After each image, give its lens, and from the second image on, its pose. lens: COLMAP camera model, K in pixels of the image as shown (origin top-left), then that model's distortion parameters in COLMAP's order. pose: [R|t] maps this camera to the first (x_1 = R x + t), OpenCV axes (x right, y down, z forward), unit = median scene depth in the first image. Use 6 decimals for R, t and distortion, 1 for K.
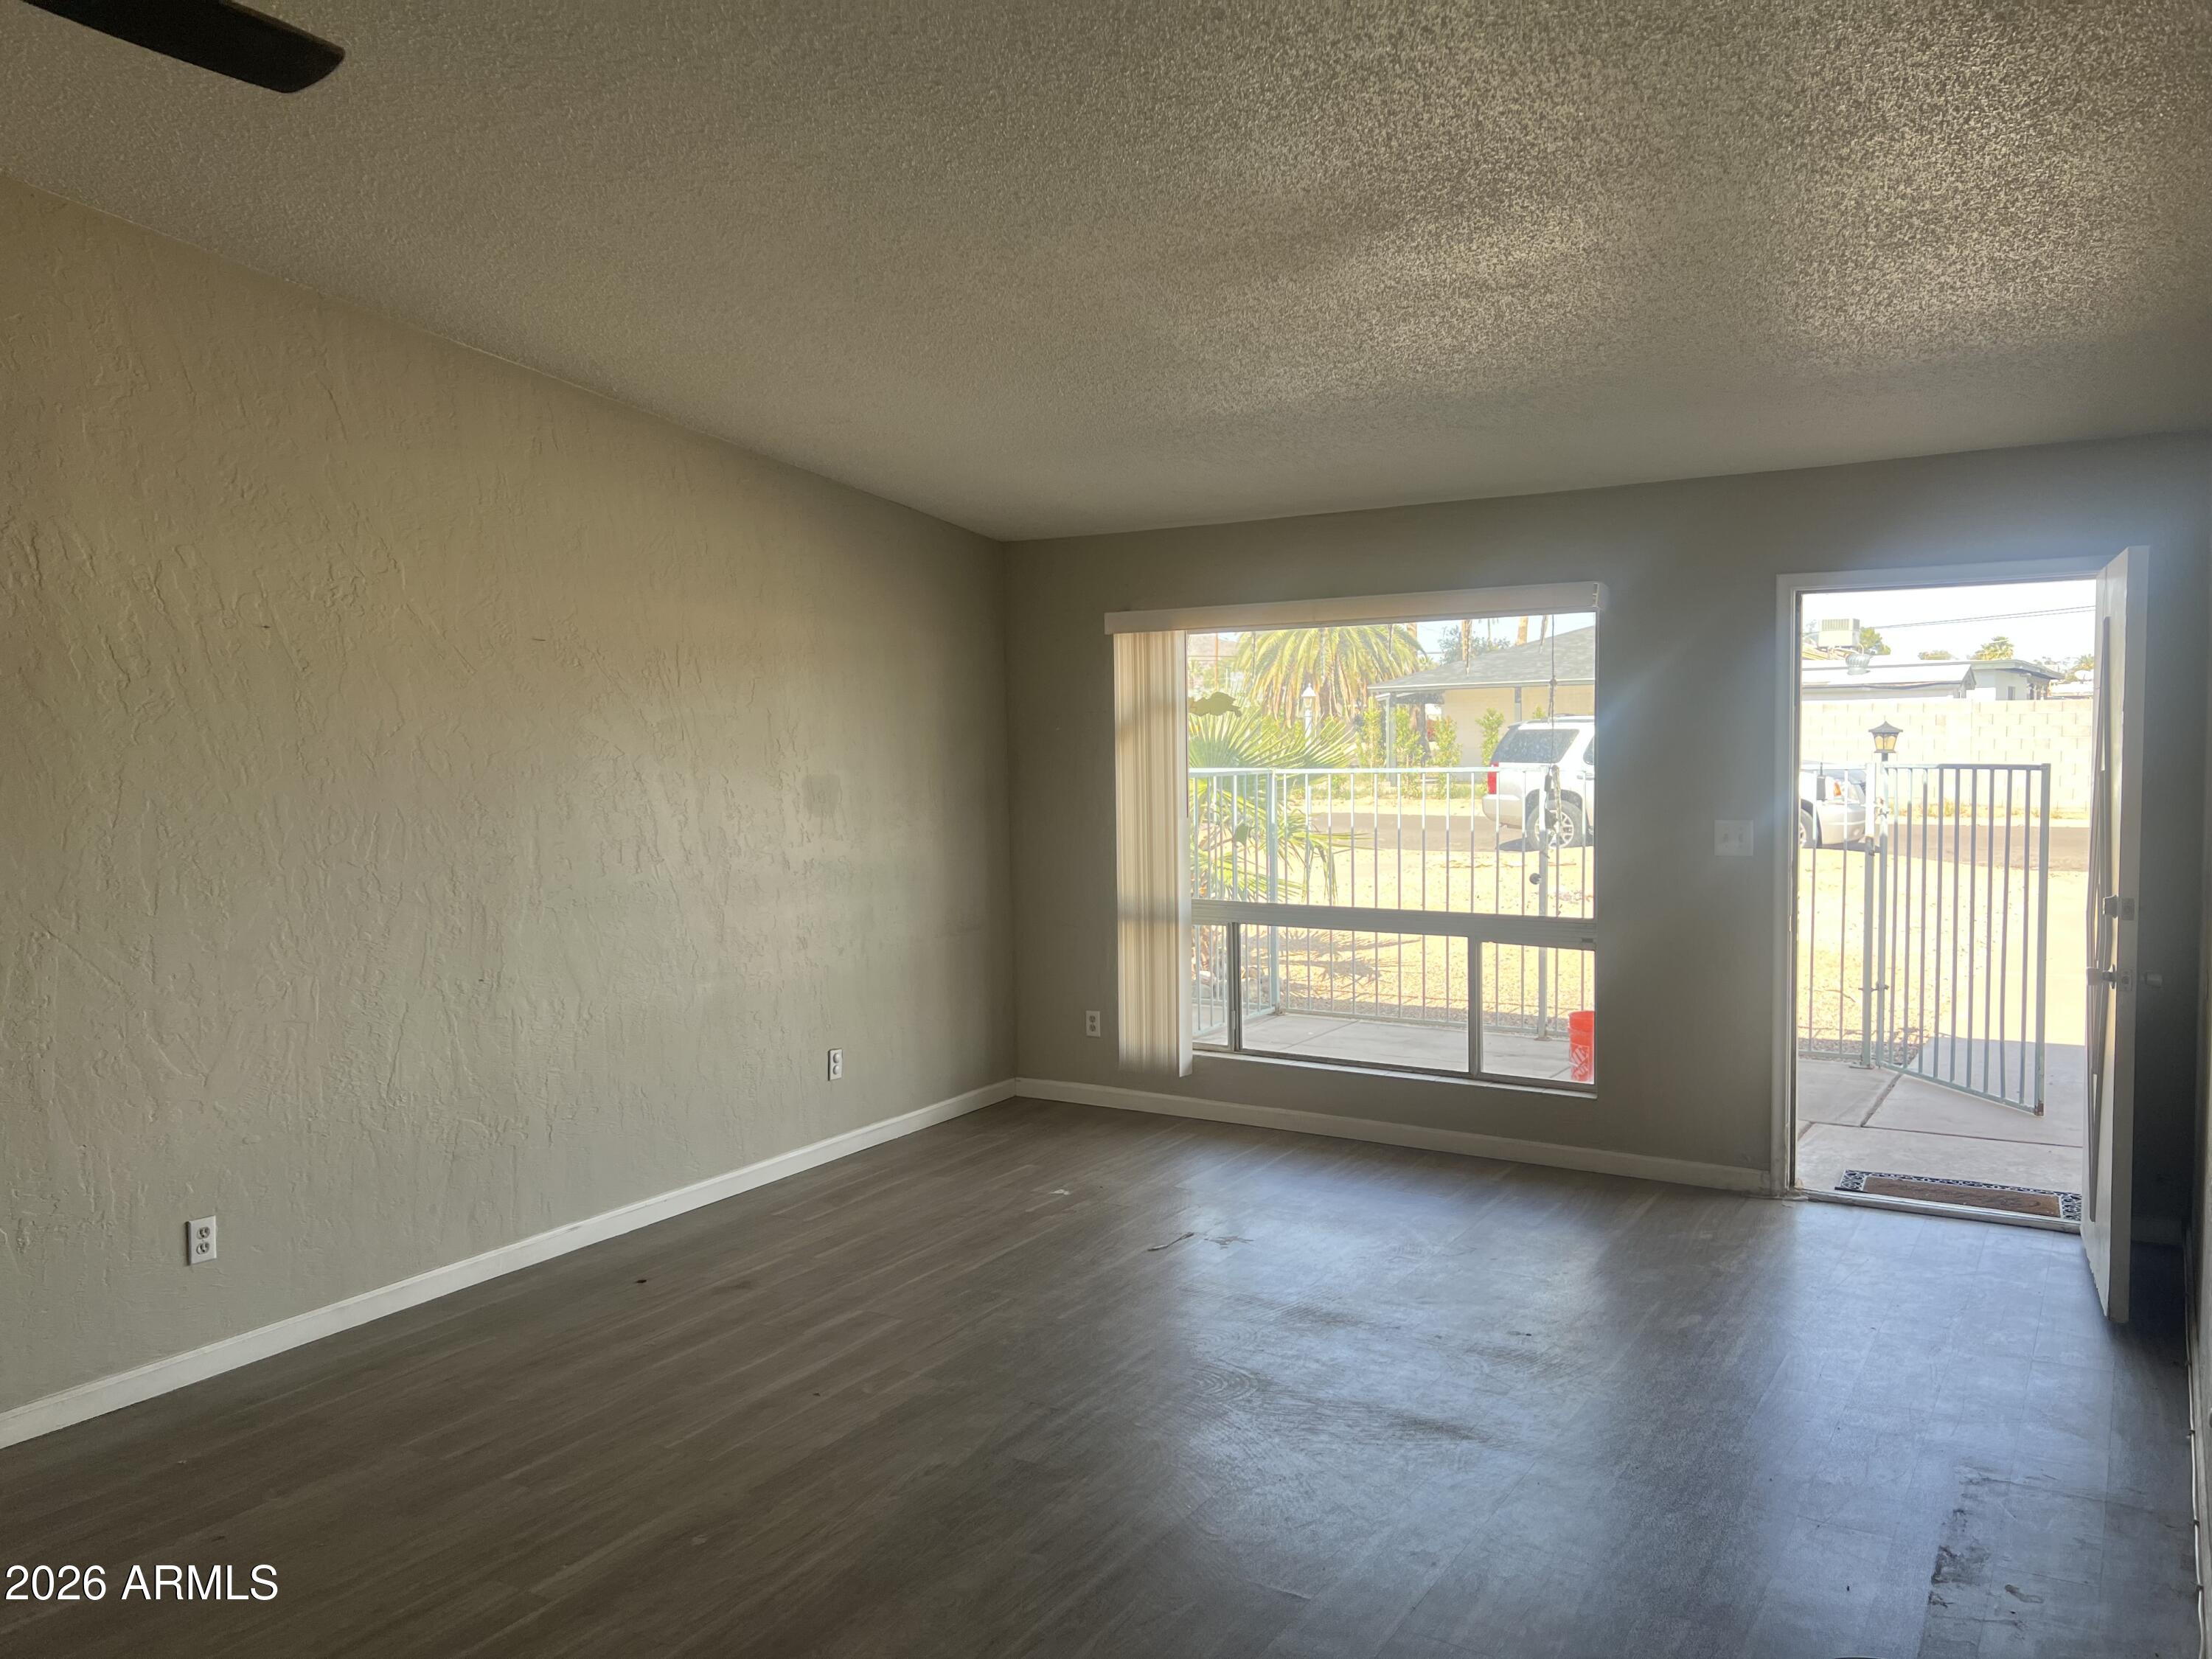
lens RADIAL K [[1645.8, 0, 1094.9], [0, 1645.8, 832.9], [0, 0, 1]] dist [0.003609, 0.001147]
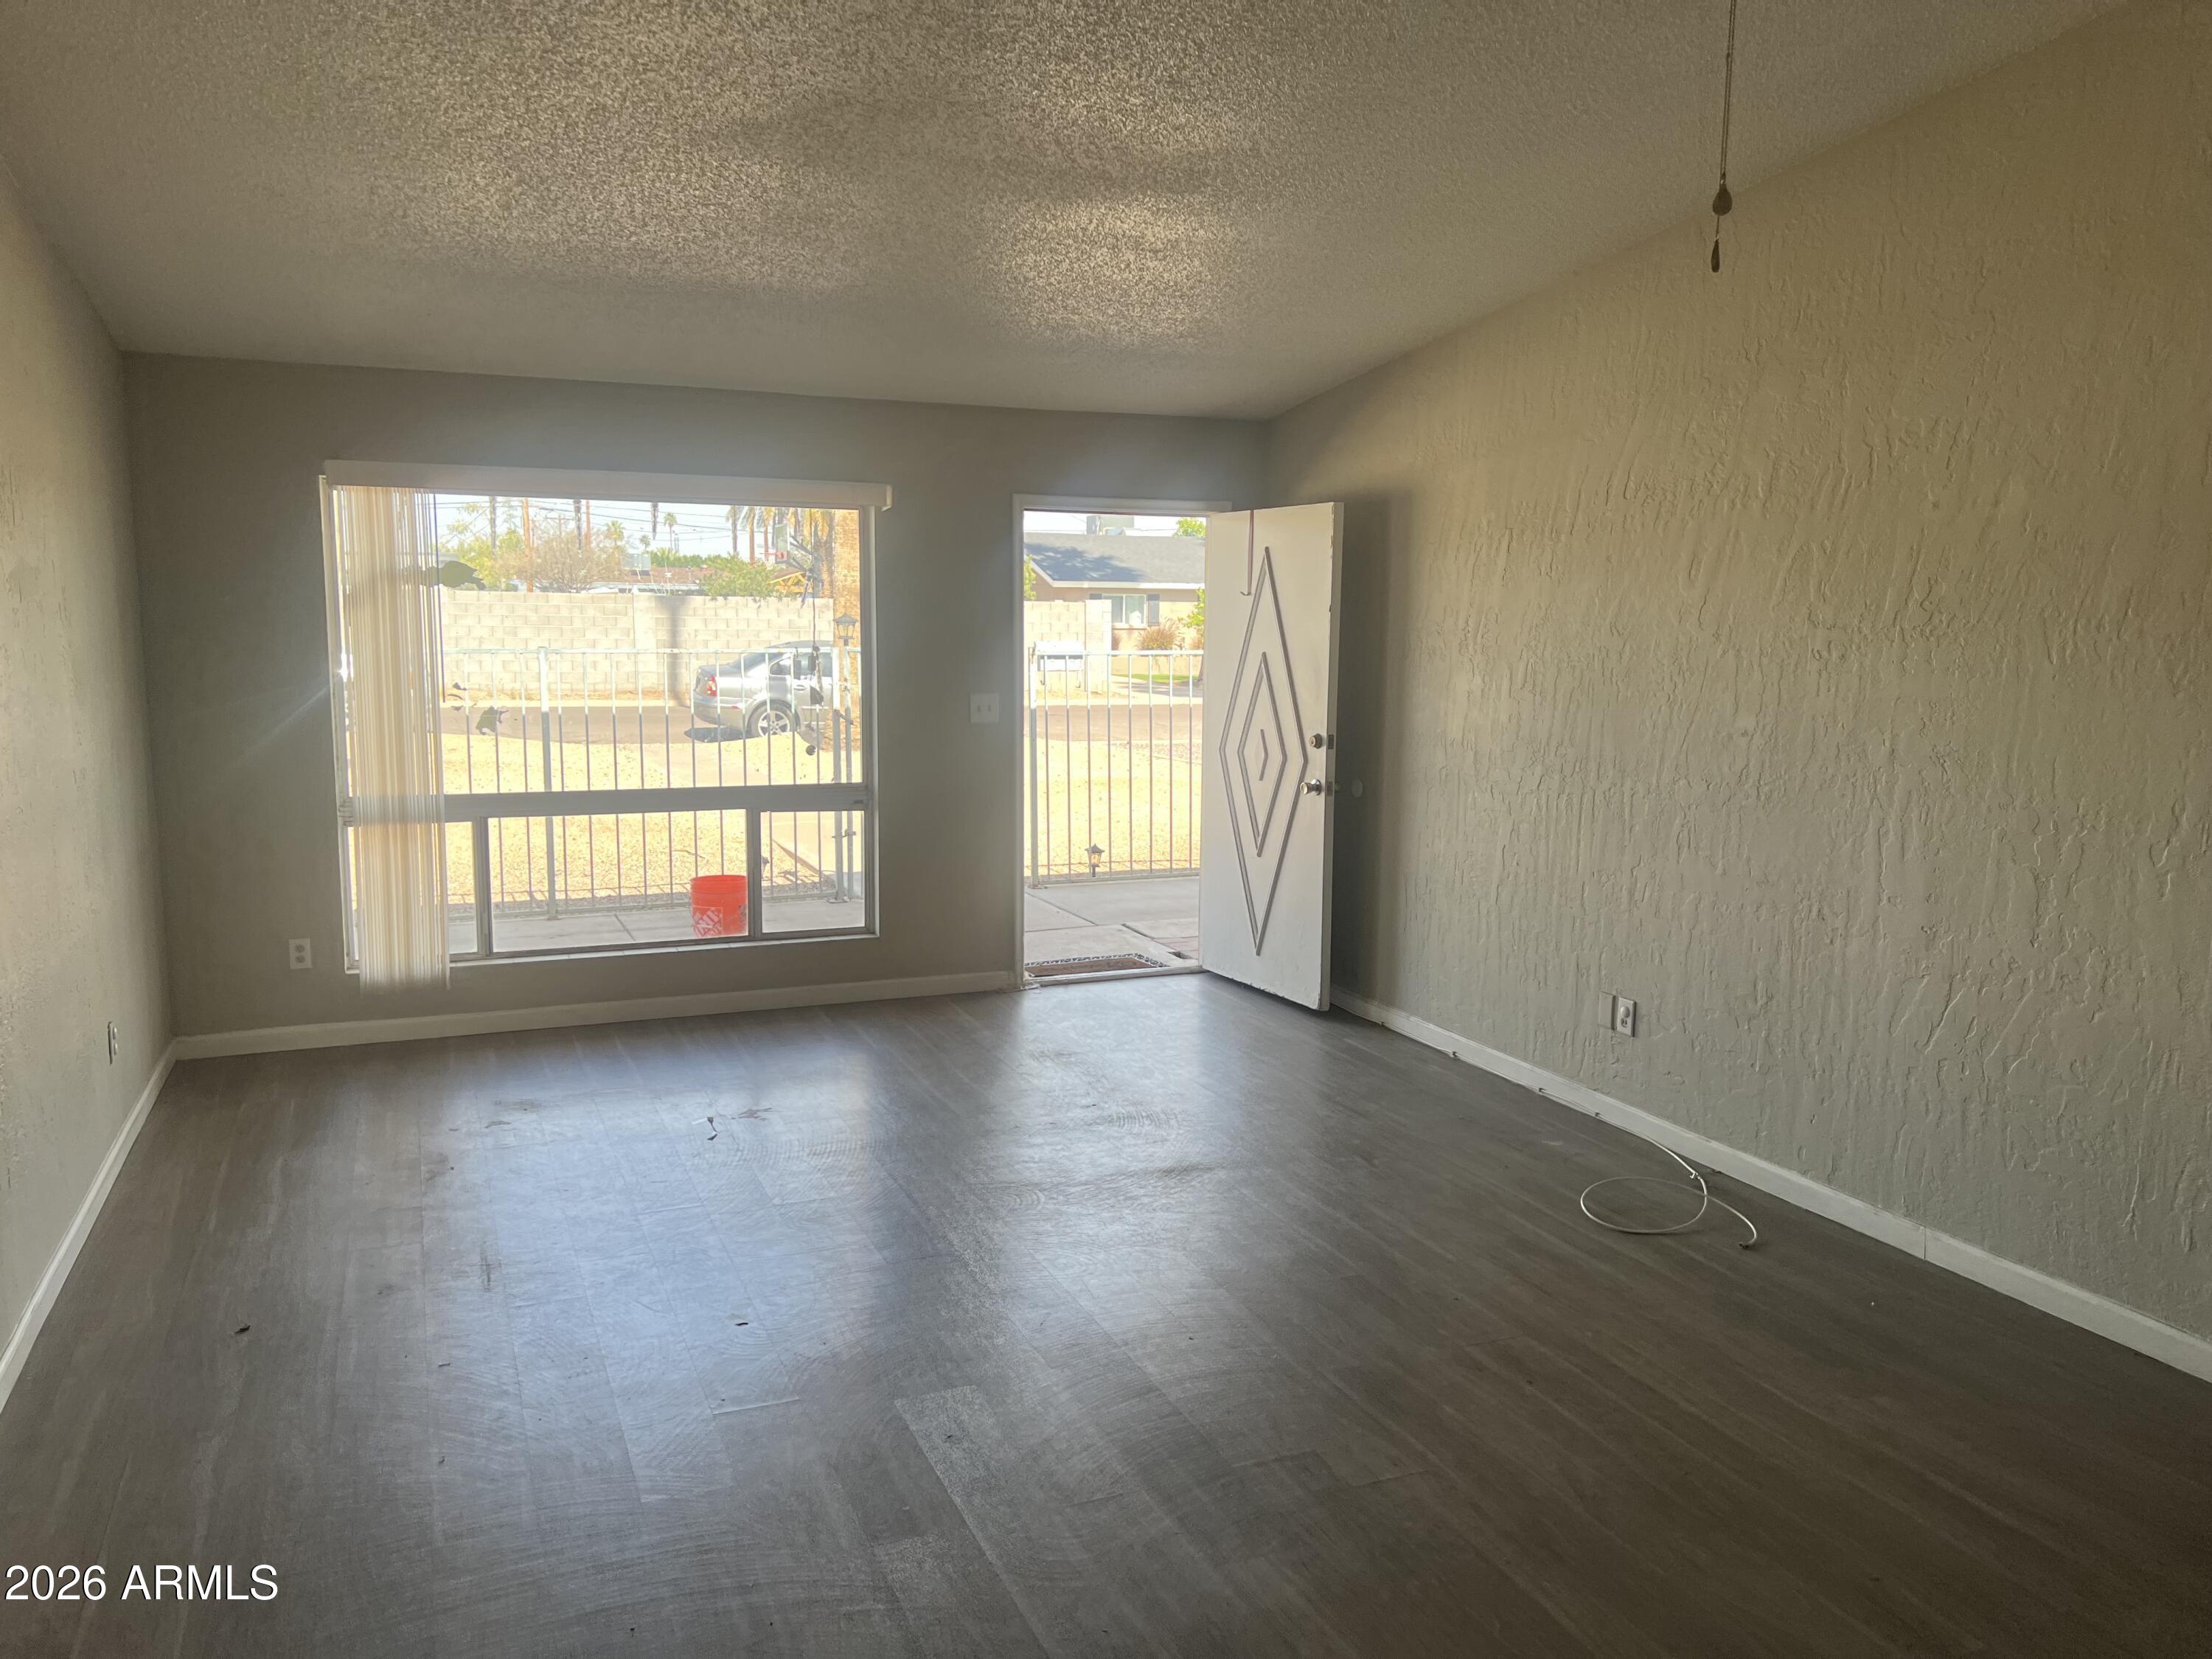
lens RADIAL K [[1645.8, 0, 1094.9], [0, 1645.8, 832.9], [0, 0, 1]] dist [0.003609, 0.001147]
pose [[0.540566, -0.086681, 0.836824, -0.543196], [0.032444, 0.996086, 0.082219, -0.001343], [-0.840676, -0.017295, 0.541263, 0.237044]]
